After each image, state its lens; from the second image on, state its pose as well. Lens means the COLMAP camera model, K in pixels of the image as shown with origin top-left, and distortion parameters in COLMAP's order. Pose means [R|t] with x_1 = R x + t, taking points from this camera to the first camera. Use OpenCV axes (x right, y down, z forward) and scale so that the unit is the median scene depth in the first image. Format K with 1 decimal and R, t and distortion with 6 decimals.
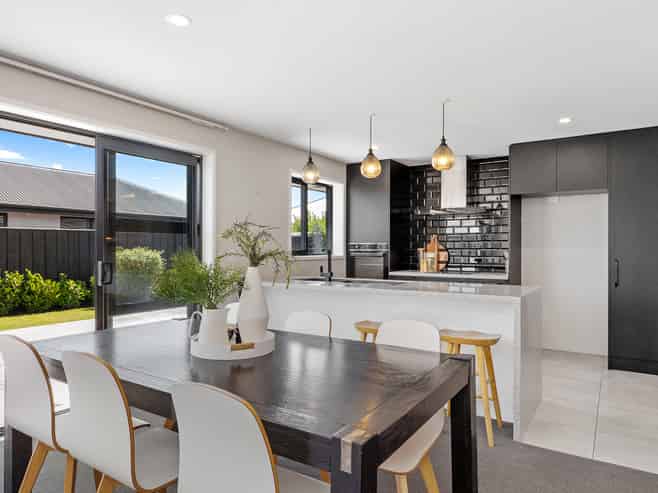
lens RADIAL K [[448.3, 0, 331.3], [0, 448.3, 248.0], [0, 0, 1]] dist [0.026374, 0.001405]
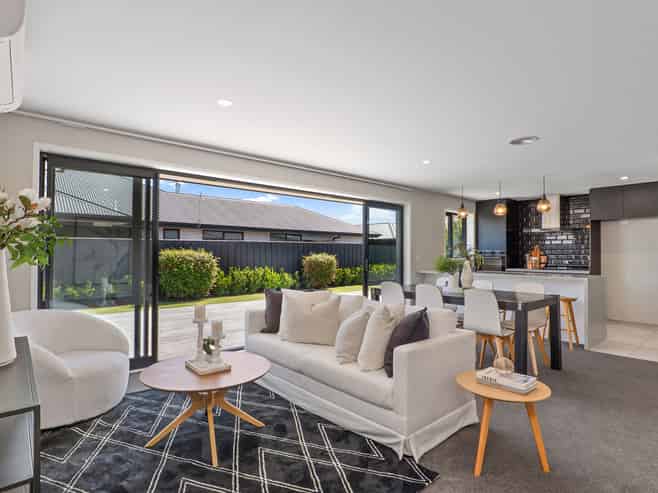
lens RADIAL K [[365.9, 0, 326.8], [0, 365.9, 246.9], [0, 0, 1]] dist [-0.016028, -0.000506]
pose [[0.958782, -0.001335, -0.284139, -0.110927], [-0.004597, 0.999785, -0.020207, 0.005052], [0.284105, 0.020680, 0.958570, -0.414618]]
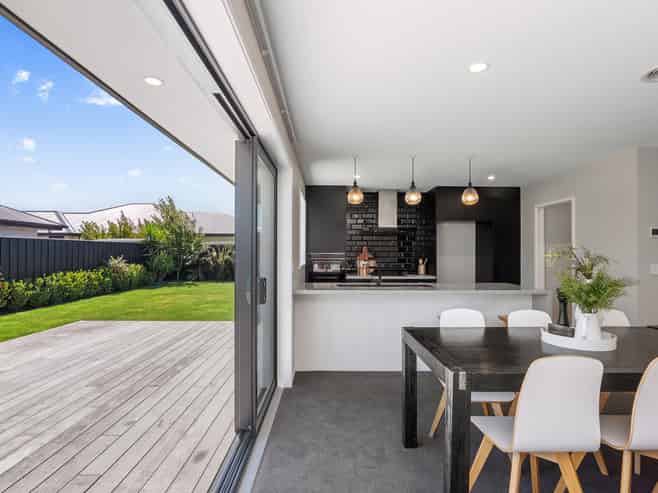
lens RADIAL K [[365.9, 0, 327.8], [0, 365.9, 250.9], [0, 0, 1]] dist [-0.016028, -0.000506]
pose [[0.835092, 0.004165, 0.550094, -0.498733], [0.002448, 0.999933, -0.011288, -0.007085], [-0.550104, 0.010773, 0.835026, 0.173036]]
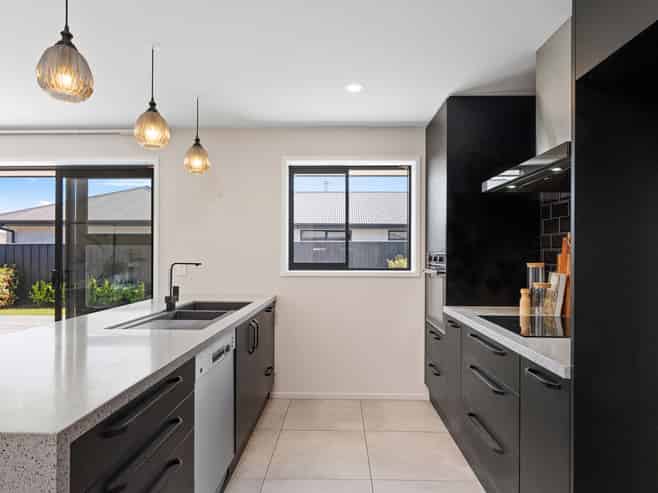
lens RADIAL K [[413.4, 0, 330.1], [0, 413.4, 248.5], [0, 0, 1]] dist [0.001651, 0.000196]
pose [[0.530613, -0.010896, -0.847544, 0.487333], [-0.005603, 0.999850, -0.016362, -0.008181], [0.847596, 0.013431, 0.530472, 0.600758]]
